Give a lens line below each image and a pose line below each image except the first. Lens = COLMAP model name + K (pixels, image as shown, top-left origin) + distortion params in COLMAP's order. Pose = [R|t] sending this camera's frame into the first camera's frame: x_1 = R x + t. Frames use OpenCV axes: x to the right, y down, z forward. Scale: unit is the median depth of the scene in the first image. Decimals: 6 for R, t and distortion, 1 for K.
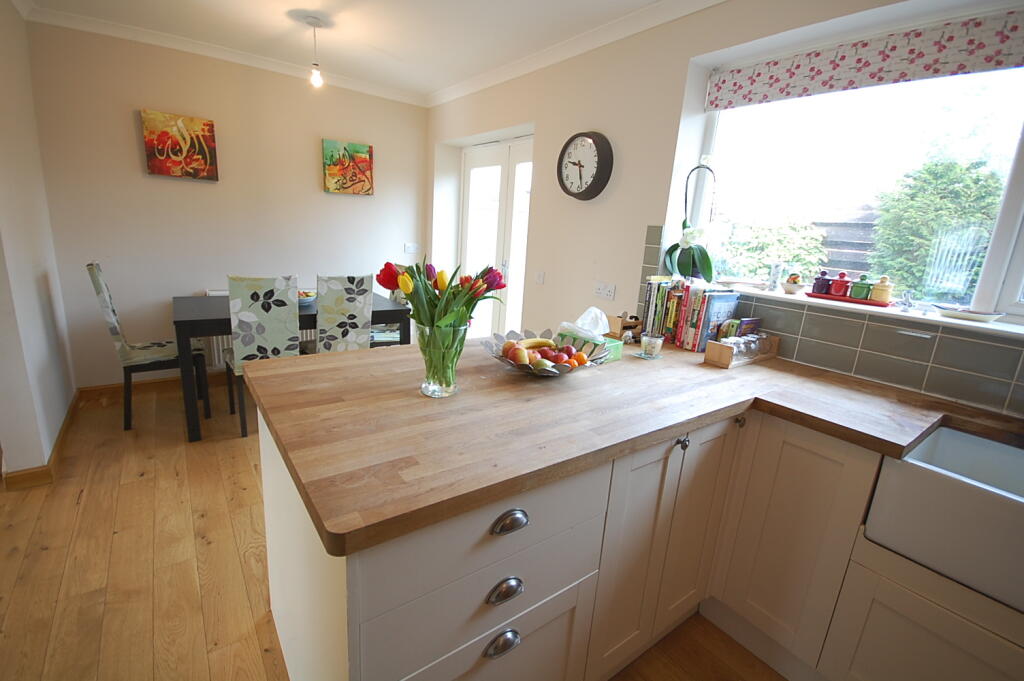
lens RADIAL K [[449.2, 0, 512.0], [0, 449.2, 340.5], [0, 0, 1]] dist [0.026752, -0.016945]
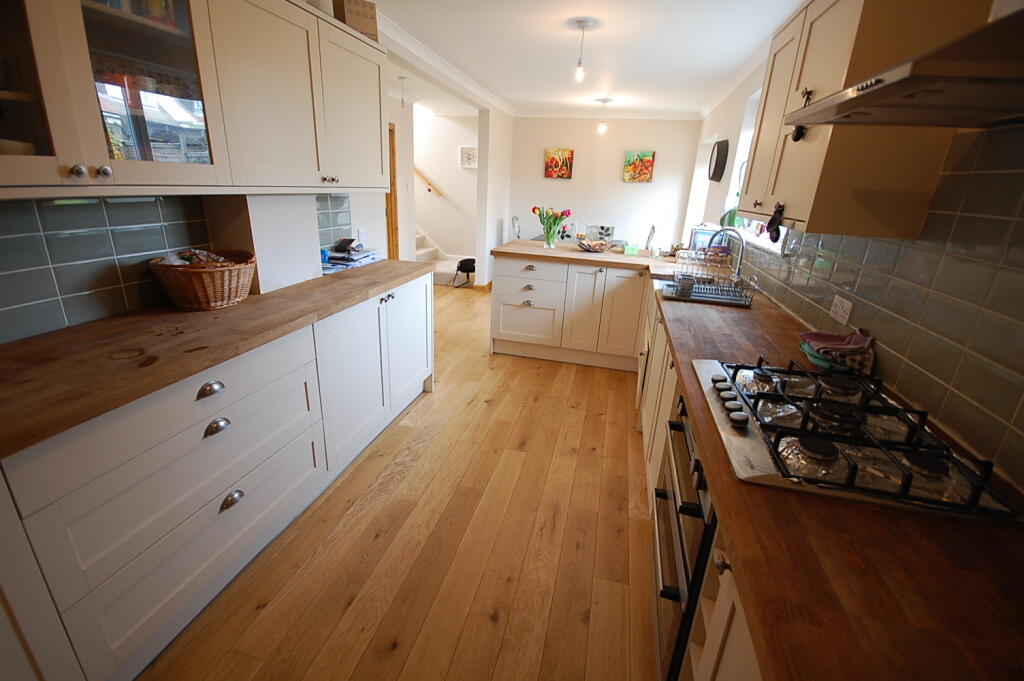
lens RADIAL K [[449.2, 0, 512.0], [0, 449.2, 340.5], [0, 0, 1]] dist [0.026752, -0.016945]
pose [[0.638840, 0.220035, -0.737203, 0.882927], [-0.198439, 0.972932, 0.118431, 0.175795], [0.743307, 0.070631, 0.665211, -0.519127]]
